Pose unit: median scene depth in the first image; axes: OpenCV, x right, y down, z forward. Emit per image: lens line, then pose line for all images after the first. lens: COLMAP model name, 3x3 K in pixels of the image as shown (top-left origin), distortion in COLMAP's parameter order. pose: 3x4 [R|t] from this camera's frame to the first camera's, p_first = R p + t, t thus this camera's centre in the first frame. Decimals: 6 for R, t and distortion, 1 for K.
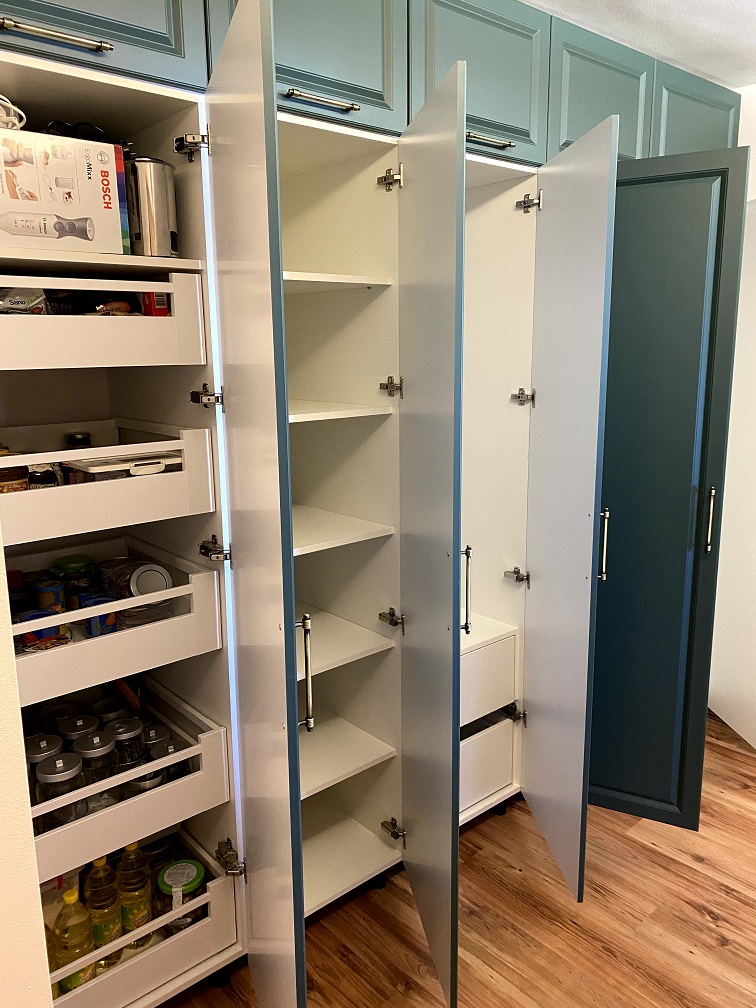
lens RADIAL K [[774.2, 0, 378.0], [0, 774.2, 504.0], [0, 0, 1]] dist [0.005437, 0.005335]
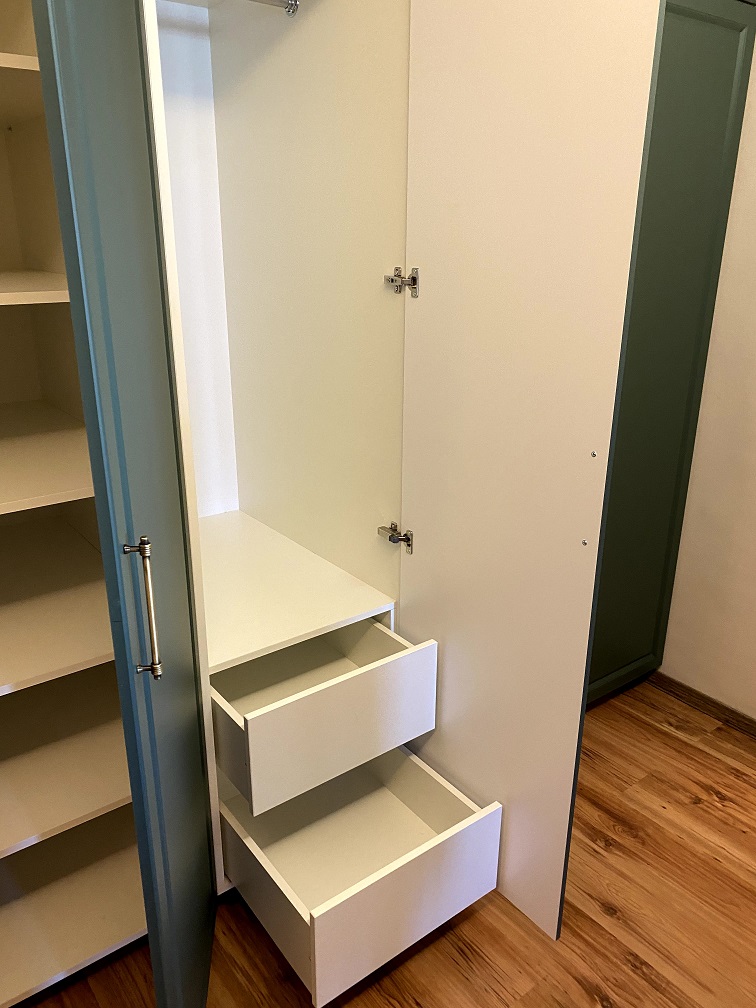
lens RADIAL K [[782.3, 0, 378.0], [0, 782.3, 504.0], [0, 0, 1]] dist [0.002156, 0.003838]
pose [[0.997569, 0.055713, -0.041849, 0.279306], [-0.048711, 0.987044, 0.152879, -0.067458], [0.049824, -0.150469, 0.987358, 0.407031]]
